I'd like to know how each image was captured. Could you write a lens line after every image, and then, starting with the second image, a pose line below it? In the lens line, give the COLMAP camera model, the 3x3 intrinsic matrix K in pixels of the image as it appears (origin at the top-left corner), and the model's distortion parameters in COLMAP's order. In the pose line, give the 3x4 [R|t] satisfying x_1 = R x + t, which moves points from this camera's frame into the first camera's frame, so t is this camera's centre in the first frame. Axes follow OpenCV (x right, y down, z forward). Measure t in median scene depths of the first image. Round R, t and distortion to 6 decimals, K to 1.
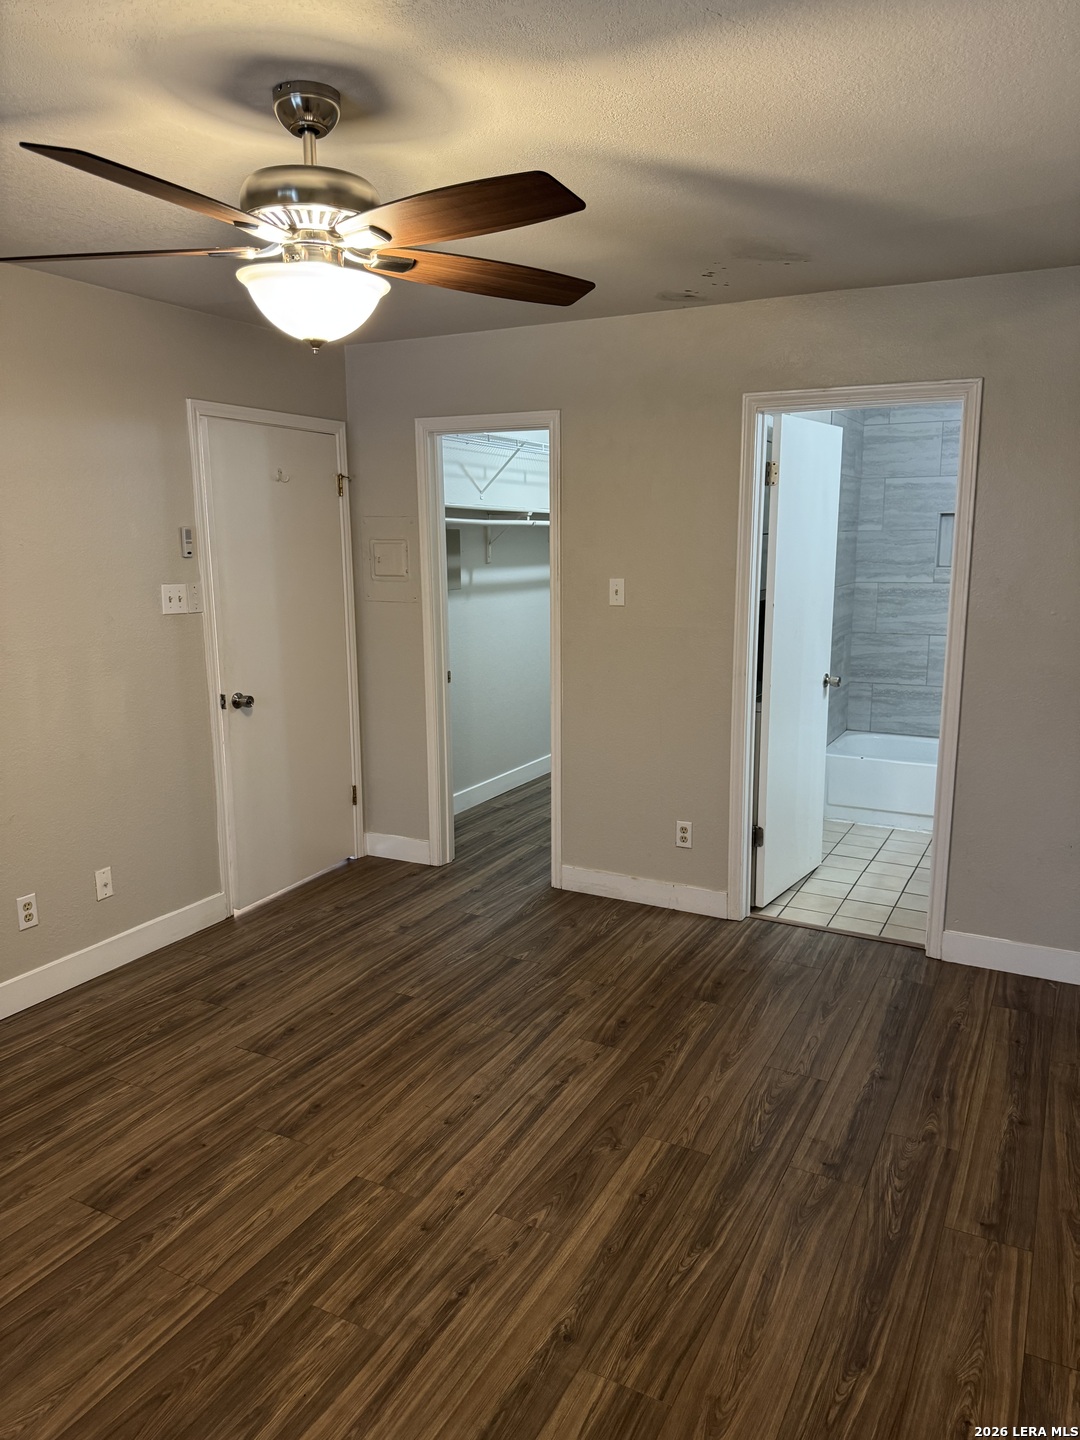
lens RADIAL K [[1013.1, 0, 541.6], [0, 1013.1, 726.7], [0, 0, 1]] dist [0.053233, -0.046287]
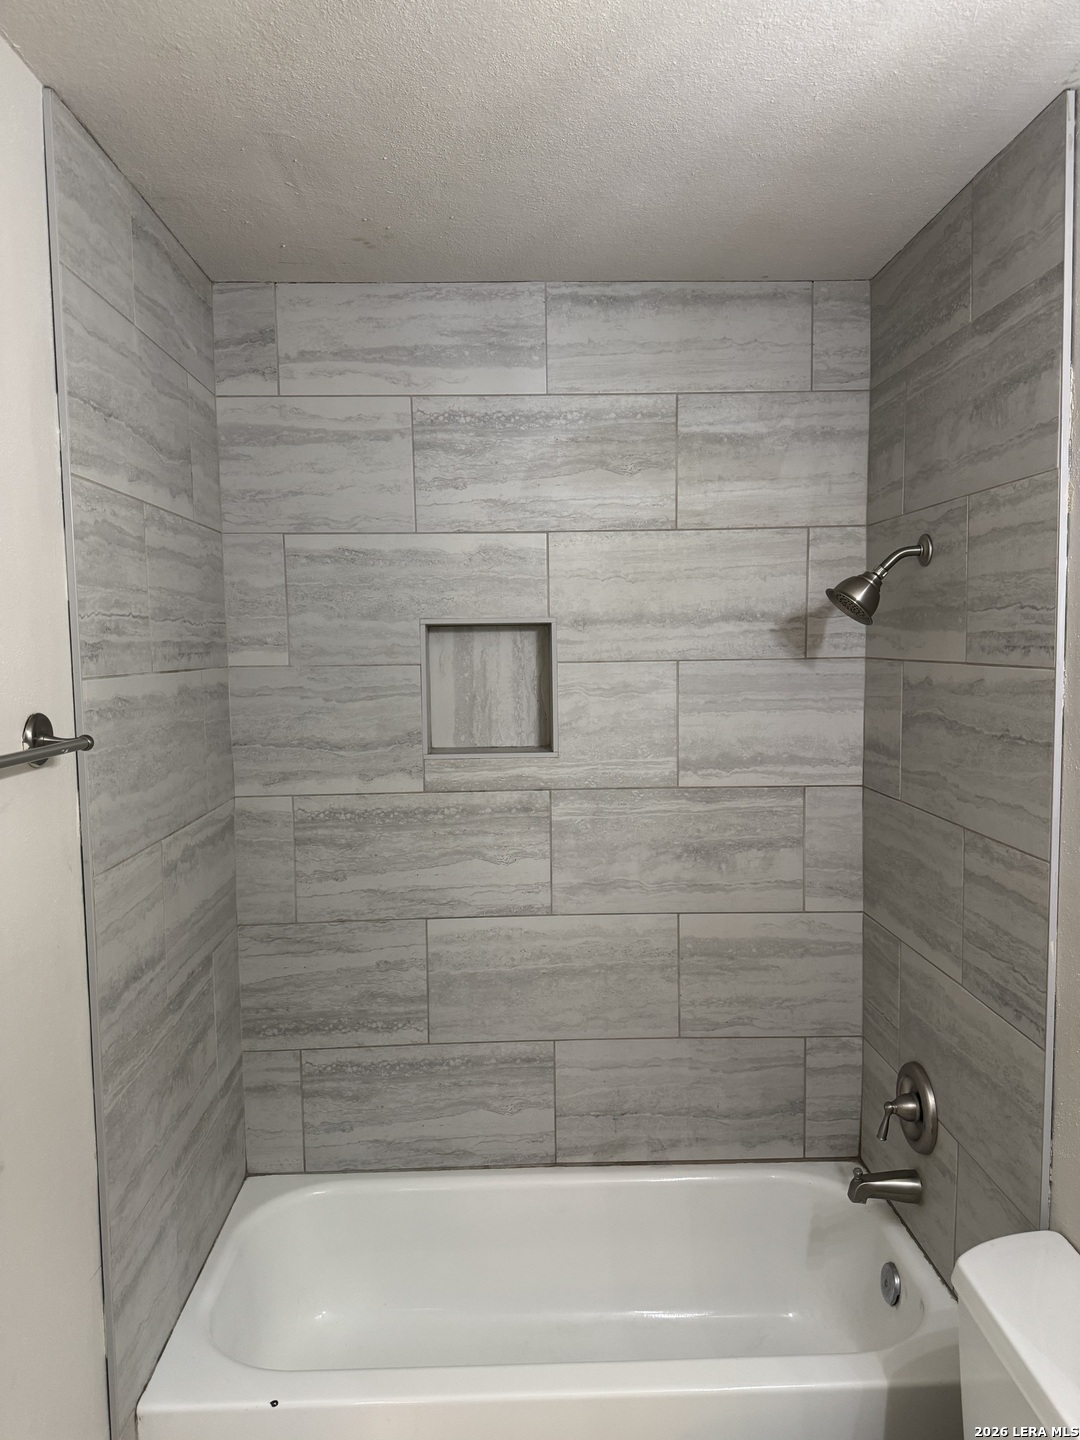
lens RADIAL K [[1013.1, 0, 548.8], [0, 1013.1, 714.2], [0, 0, 1]] dist [0.053233, -0.046287]
pose [[0.885859, -0.039515, 0.462269, 0.287830], [0.094473, 0.990854, -0.096344, -0.151901], [-0.454234, 0.129019, 0.881490, 0.733501]]
